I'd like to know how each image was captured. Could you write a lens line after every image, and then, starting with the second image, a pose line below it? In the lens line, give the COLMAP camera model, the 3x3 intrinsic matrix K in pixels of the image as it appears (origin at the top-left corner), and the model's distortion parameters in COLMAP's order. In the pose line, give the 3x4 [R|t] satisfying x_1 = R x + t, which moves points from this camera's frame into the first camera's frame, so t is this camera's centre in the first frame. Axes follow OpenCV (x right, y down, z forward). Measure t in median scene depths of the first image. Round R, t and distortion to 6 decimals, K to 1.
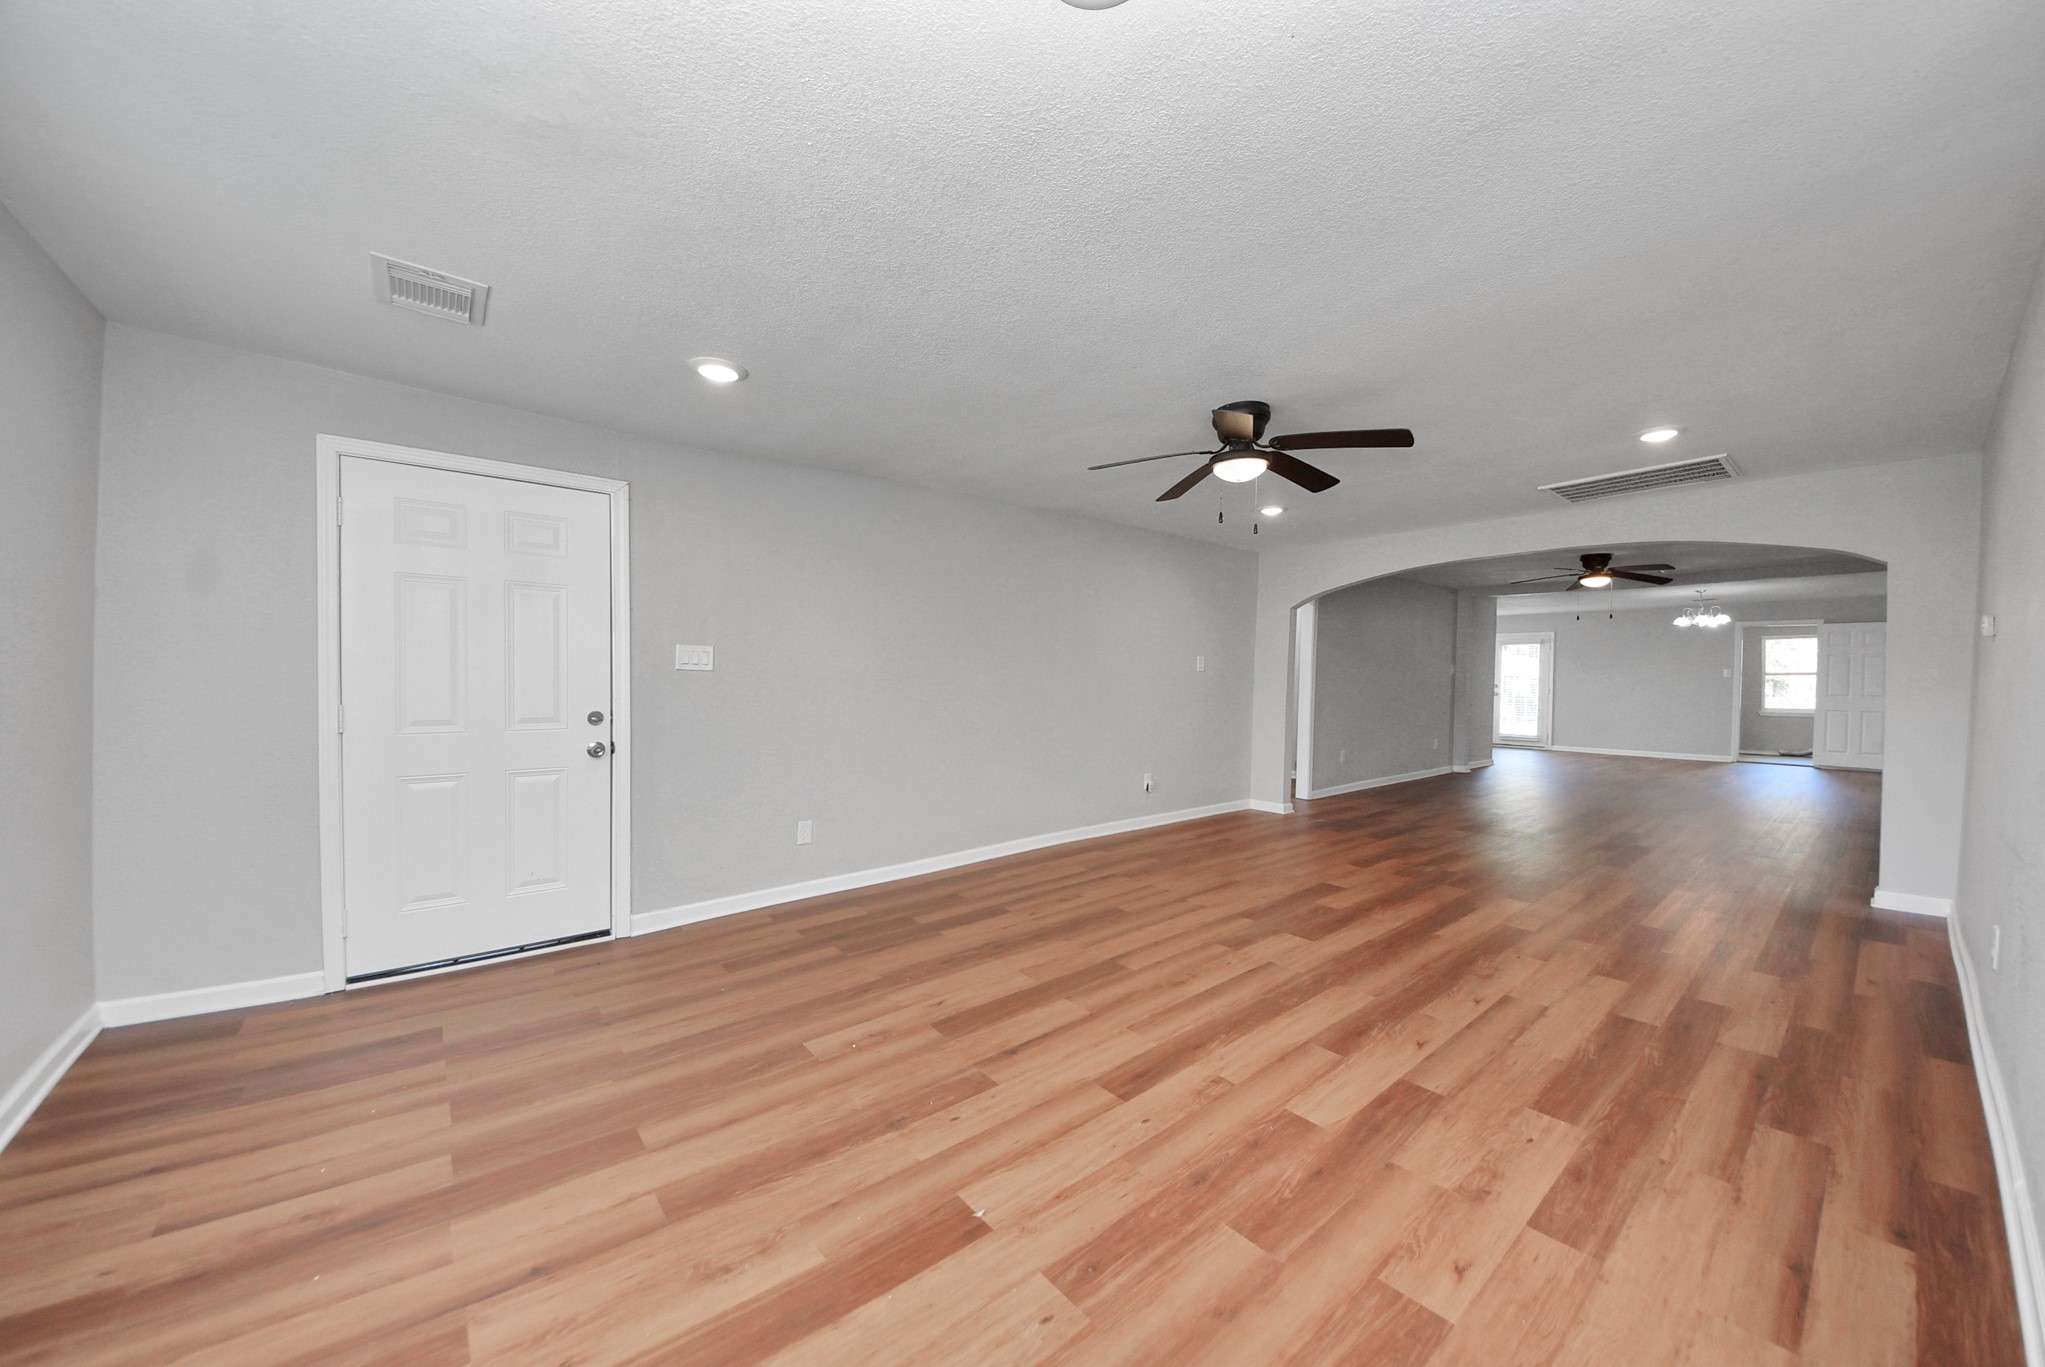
lens RADIAL K [[747.4, 0, 1008.2], [0, 747.4, 696.8], [0, 0, 1]] dist [-0.002014, -0.000404]
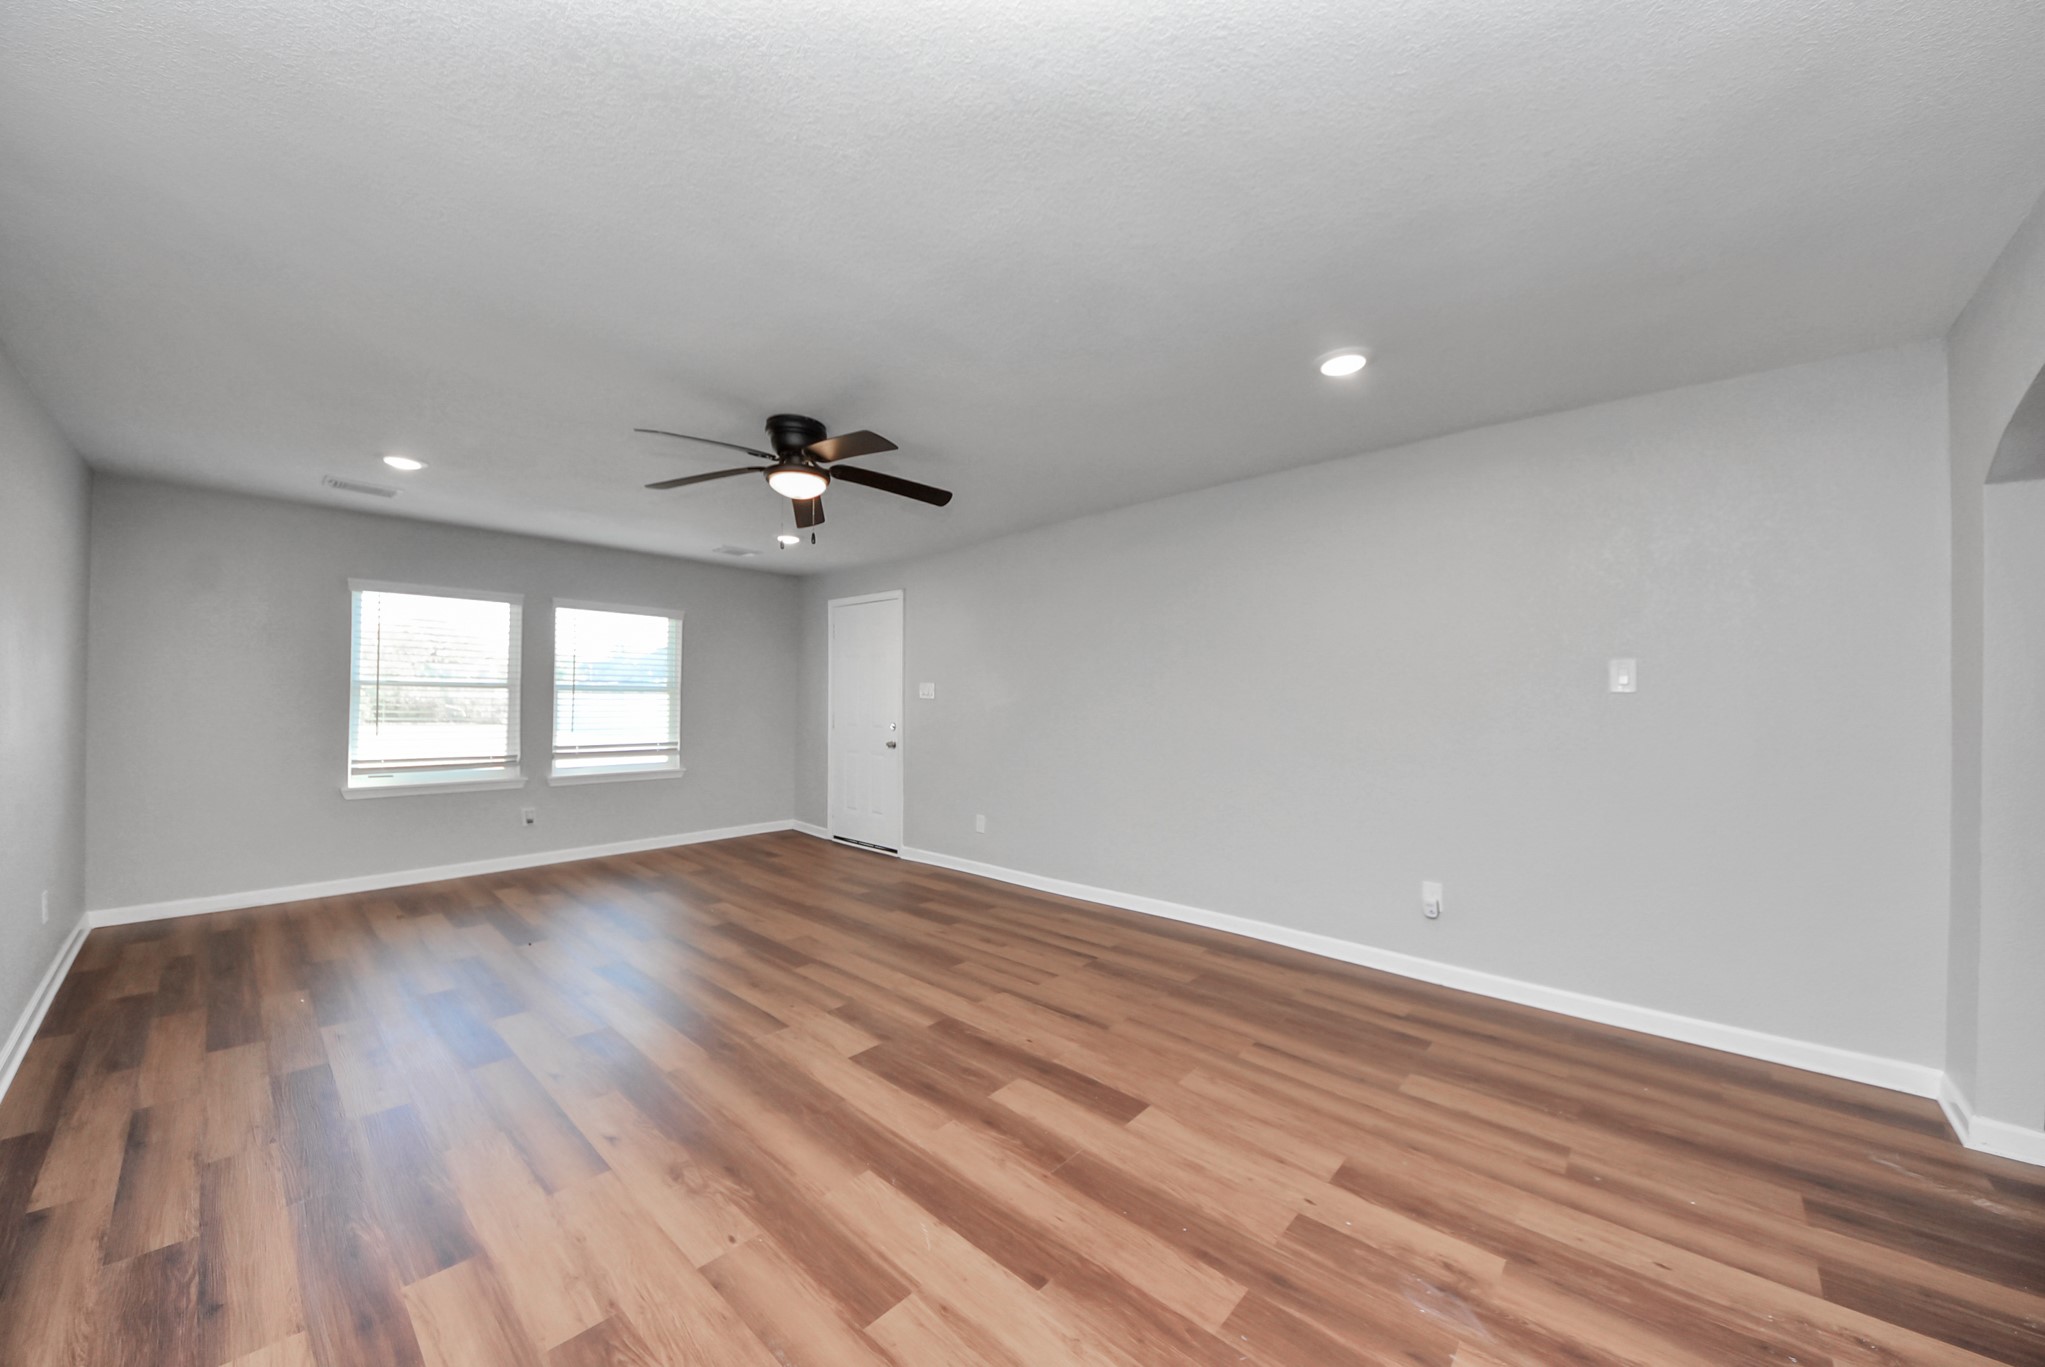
lens RADIAL K [[747.4, 0, 1008.2], [0, 747.4, 696.8], [0, 0, 1]] dist [-0.002014, -0.000404]
pose [[0.124464, -0.001555, -0.992223, 1.122439], [-0.033733, 0.999414, -0.005797, -0.025608], [0.991651, 0.034192, 0.124339, 1.025175]]
